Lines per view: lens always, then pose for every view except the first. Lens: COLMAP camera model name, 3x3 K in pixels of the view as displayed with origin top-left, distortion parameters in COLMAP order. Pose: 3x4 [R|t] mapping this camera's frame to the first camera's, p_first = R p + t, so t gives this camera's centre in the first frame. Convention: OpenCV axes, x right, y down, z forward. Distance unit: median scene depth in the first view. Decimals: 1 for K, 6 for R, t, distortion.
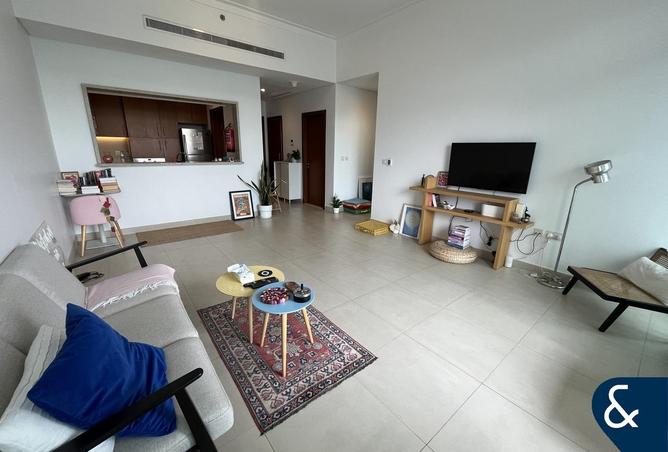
lens RADIAL K [[273.6, 0, 325.8], [0, 273.6, 225.0], [0, 0, 1]] dist [-0.000985, -0.000310]
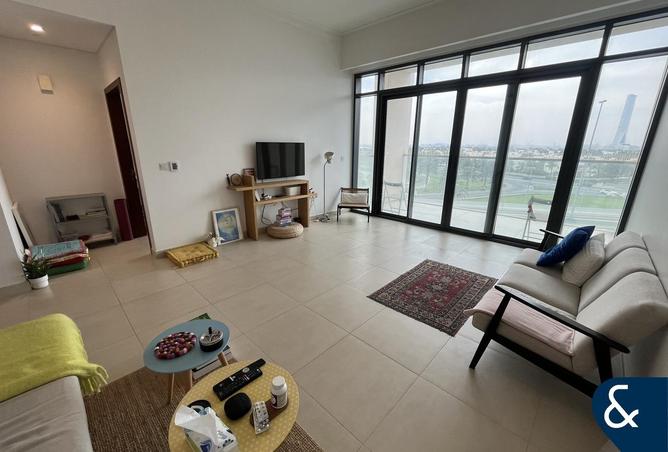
lens RADIAL K [[273.6, 0, 325.8], [0, 273.6, 225.0], [0, 0, 1]] dist [-0.000985, -0.000310]
pose [[-0.135641, -0.288947, 0.947687, -0.713118], [0.265781, 0.910855, 0.315758, -0.254023], [-0.954443, 0.294707, -0.046753, 0.829594]]
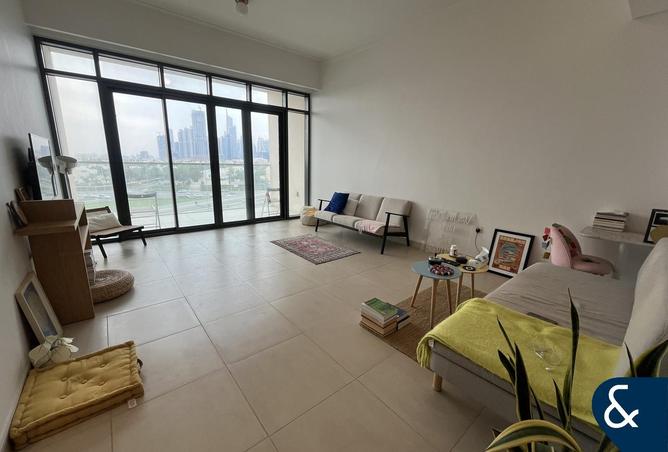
lens RADIAL K [[273.6, 0, 325.8], [0, 273.6, 225.0], [0, 0, 1]] dist [-0.000985, -0.000310]
pose [[-0.999420, -0.026155, -0.021797, -0.074177], [-0.033376, 0.879081, 0.475503, -0.399981], [0.006724, 0.475955, -0.879444, 1.543411]]
